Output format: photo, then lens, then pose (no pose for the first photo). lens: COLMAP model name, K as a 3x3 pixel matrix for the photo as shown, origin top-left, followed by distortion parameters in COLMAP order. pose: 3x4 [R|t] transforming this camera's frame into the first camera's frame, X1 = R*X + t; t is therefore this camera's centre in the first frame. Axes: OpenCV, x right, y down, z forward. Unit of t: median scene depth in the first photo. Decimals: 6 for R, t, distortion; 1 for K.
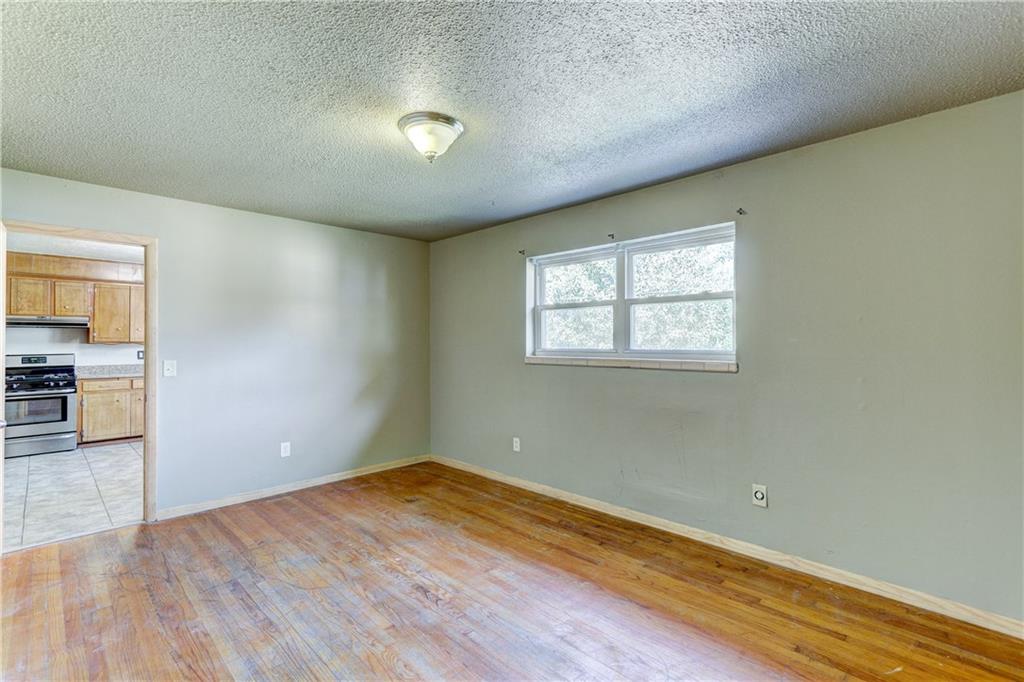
lens RADIAL K [[465.9, 0, 503.3], [0, 465.9, 335.4], [0, 0, 1]] dist [-0.005567, 0.003663]
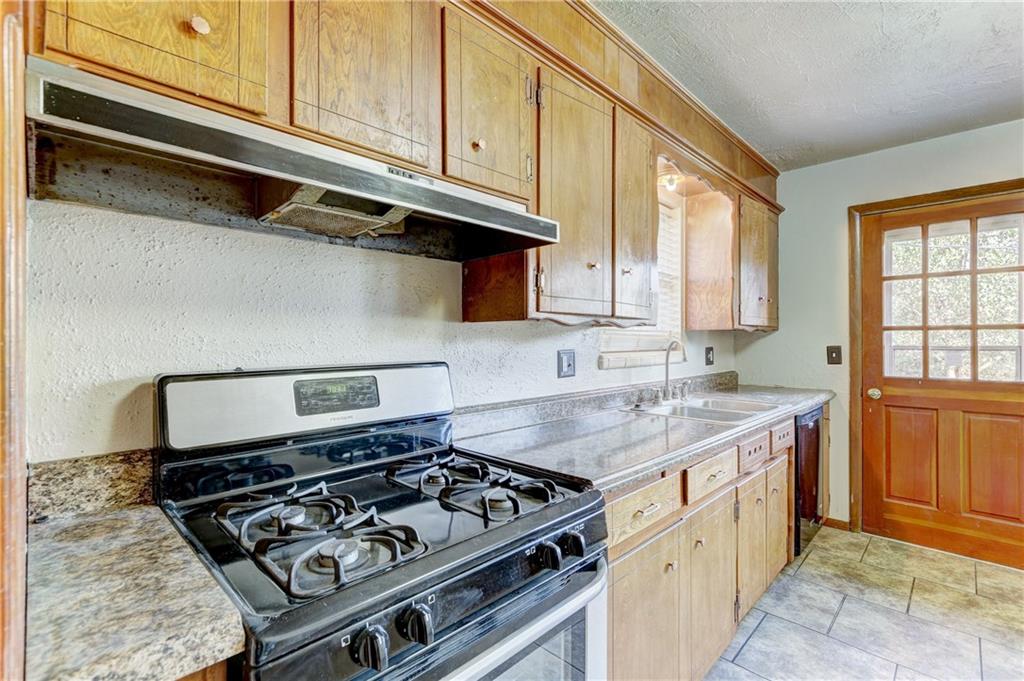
lens RADIAL K [[465.9, 0, 504.7], [0, 465.9, 339.2], [0, 0, 1]] dist [-0.005567, 0.003663]
pose [[0.999903, 0.006829, 0.012180, -0.928145], [-0.006968, 0.999910, 0.011451, 0.025927], [-0.012101, -0.011535, 0.999860, 0.784894]]
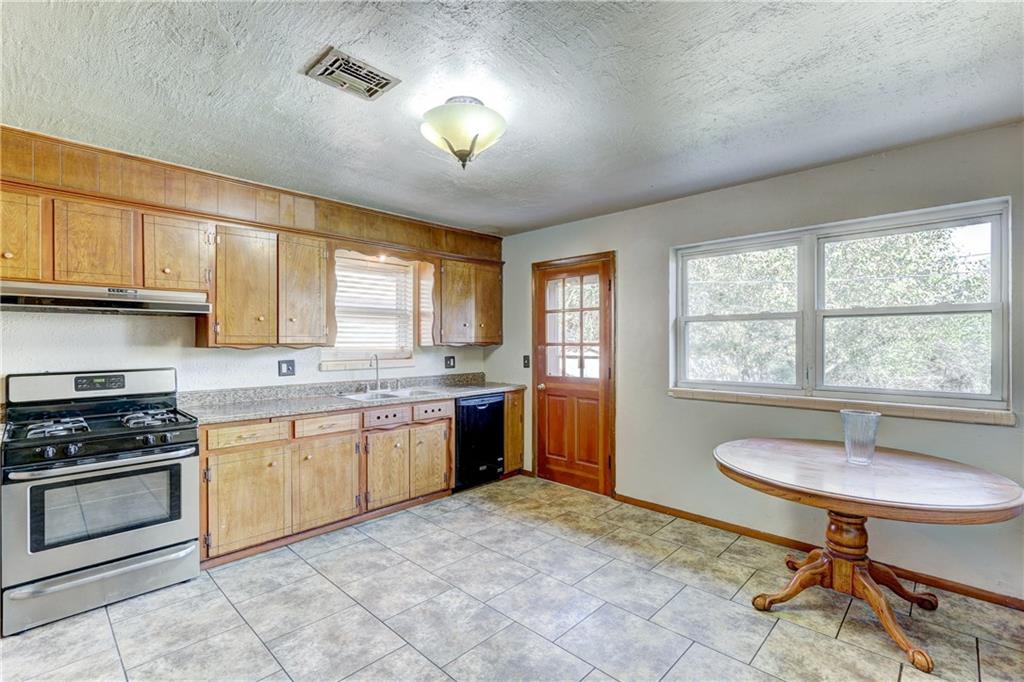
lens RADIAL K [[465.9, 0, 508.7], [0, 465.9, 343.6], [0, 0, 1]] dist [-0.005567, 0.003663]
pose [[0.999758, 0.004426, 0.021530, -0.600078], [-0.004780, 0.999853, 0.016454, 0.004229], [-0.021454, -0.016553, 0.999633, 0.517069]]
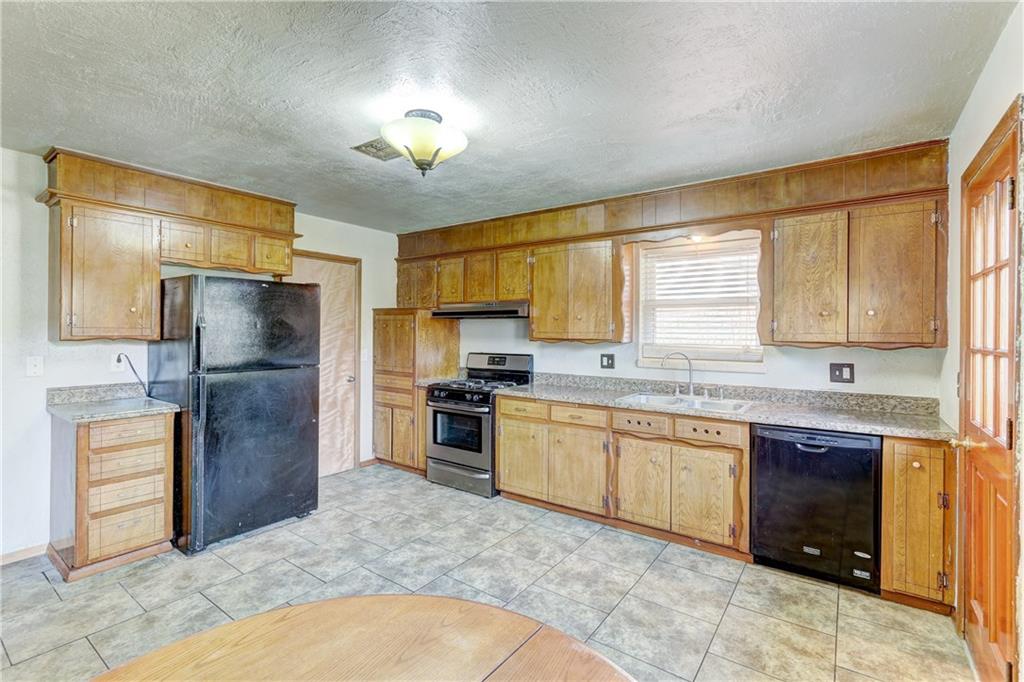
lens RADIAL K [[465.9, 0, 503.5], [0, 465.9, 332.9], [0, 0, 1]] dist [-0.005567, 0.003663]
pose [[0.154352, 0.008052, -0.987983, -0.243481], [0.004657, 0.999950, 0.008877, 0.000370], [0.988005, -0.005971, 0.154307, 0.883012]]
